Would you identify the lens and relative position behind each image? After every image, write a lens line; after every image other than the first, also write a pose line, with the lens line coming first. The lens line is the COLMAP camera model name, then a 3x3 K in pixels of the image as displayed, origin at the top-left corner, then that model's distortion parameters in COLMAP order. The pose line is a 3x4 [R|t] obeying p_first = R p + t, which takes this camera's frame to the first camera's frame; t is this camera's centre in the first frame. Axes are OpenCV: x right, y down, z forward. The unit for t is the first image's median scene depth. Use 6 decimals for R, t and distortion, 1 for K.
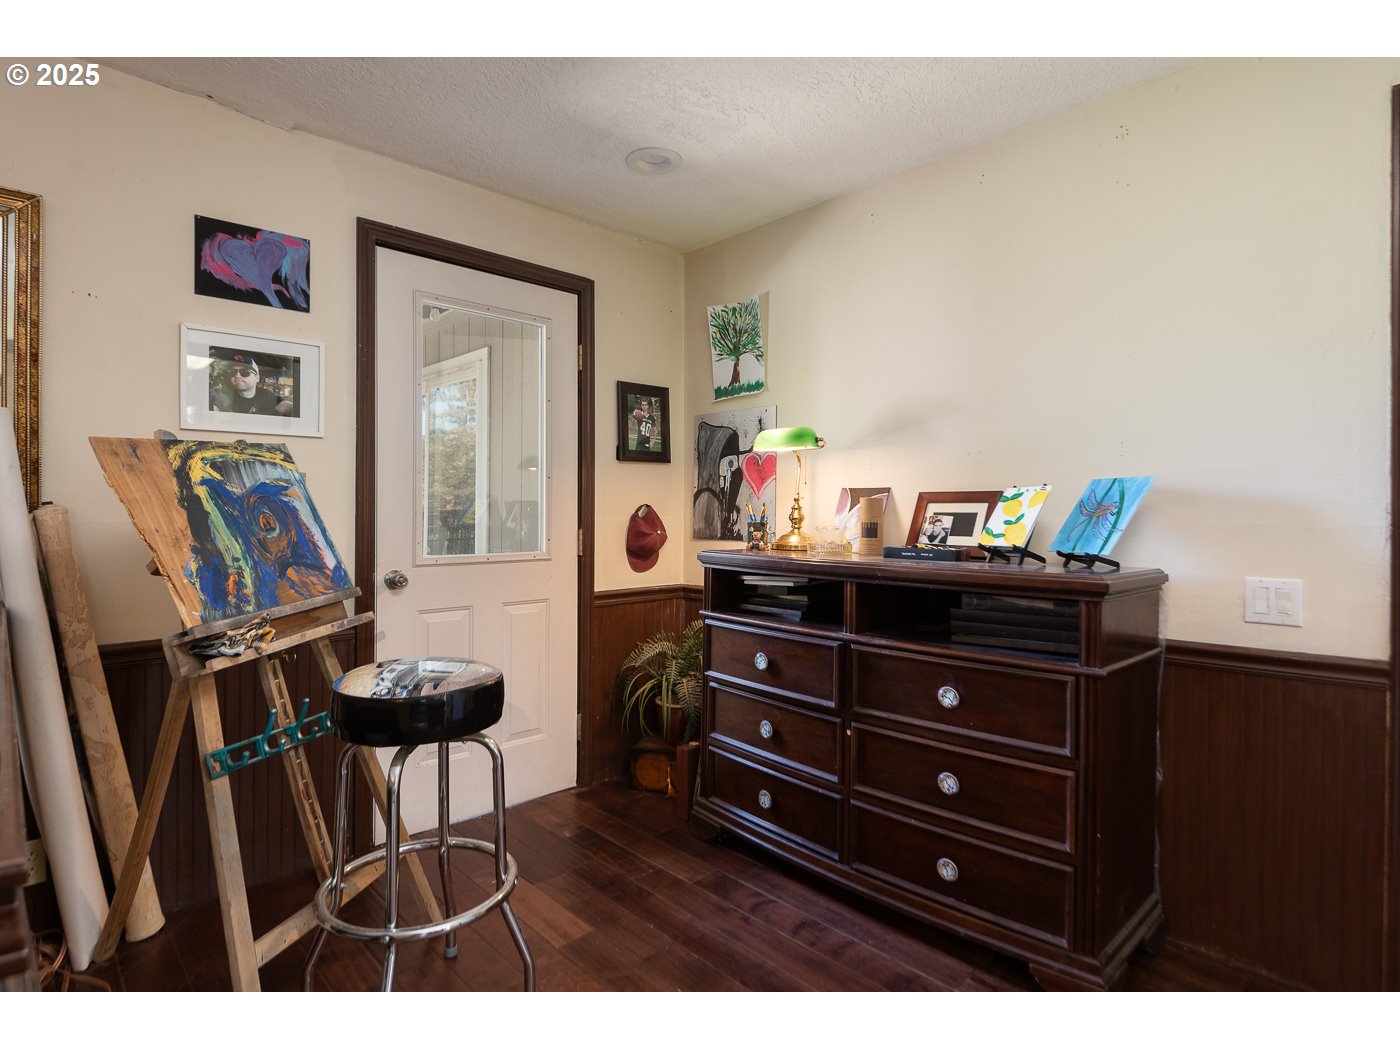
lens RADIAL K [[682.4, 0, 692.9], [0, 682.4, 506.2], [0, 0, 1]] dist [0.021468, -0.017118]
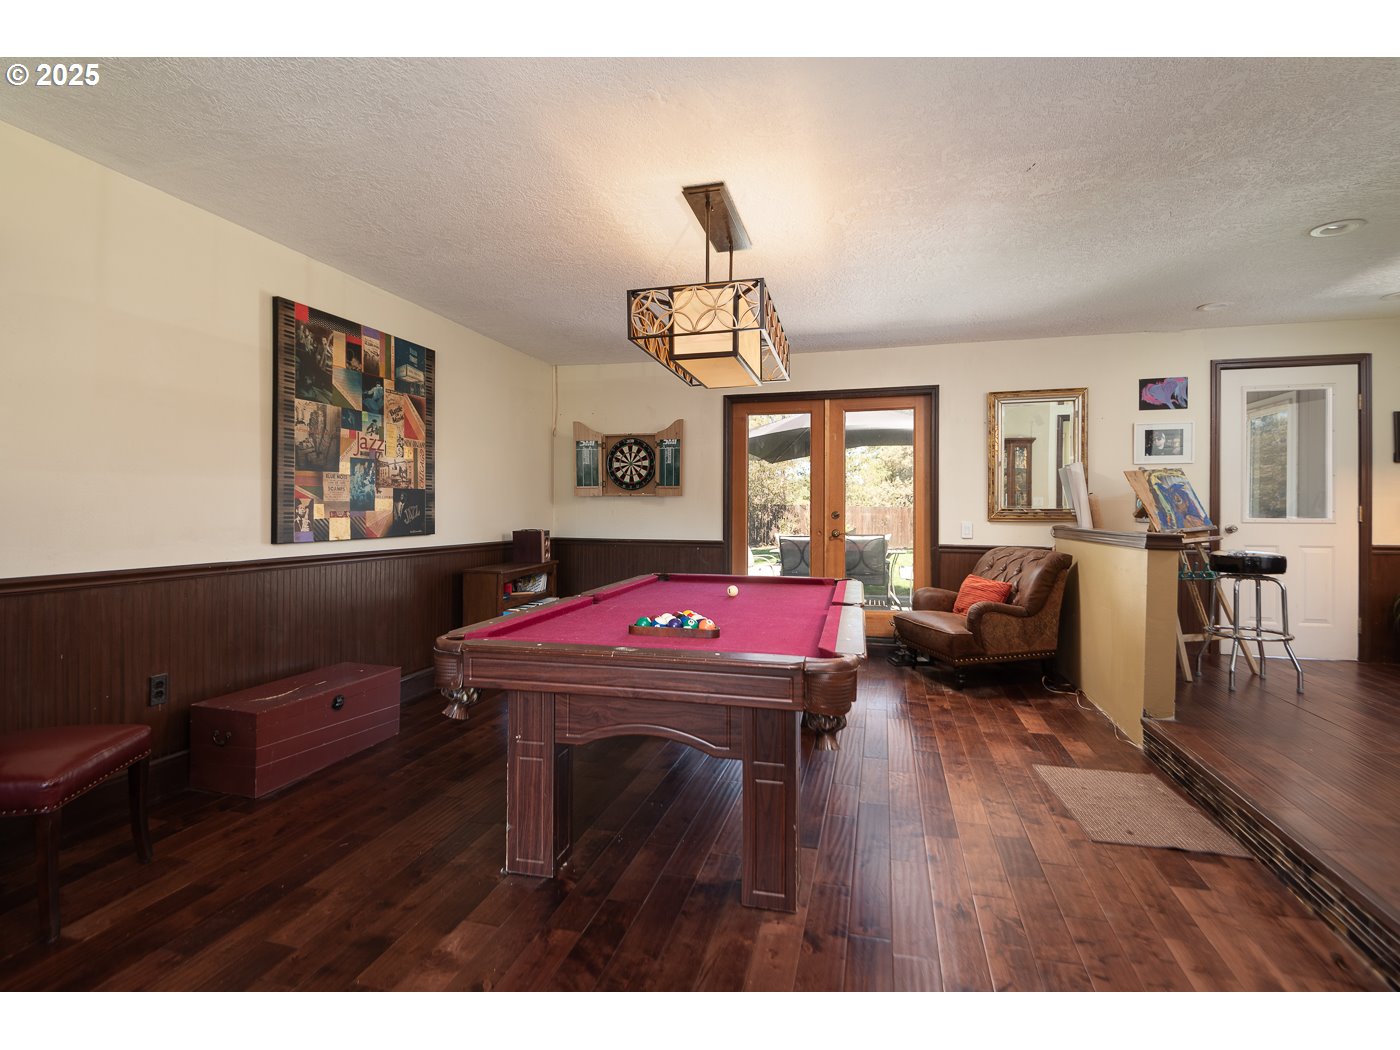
lens RADIAL K [[682.4, 0, 692.9], [0, 682.4, 506.2], [0, 0, 1]] dist [0.021468, -0.017118]
pose [[0.493533, -0.006681, -0.869702, 0.655029], [0.000226, 0.999971, -0.007554, 0.062633], [0.869727, 0.003532, 0.493520, -1.661801]]
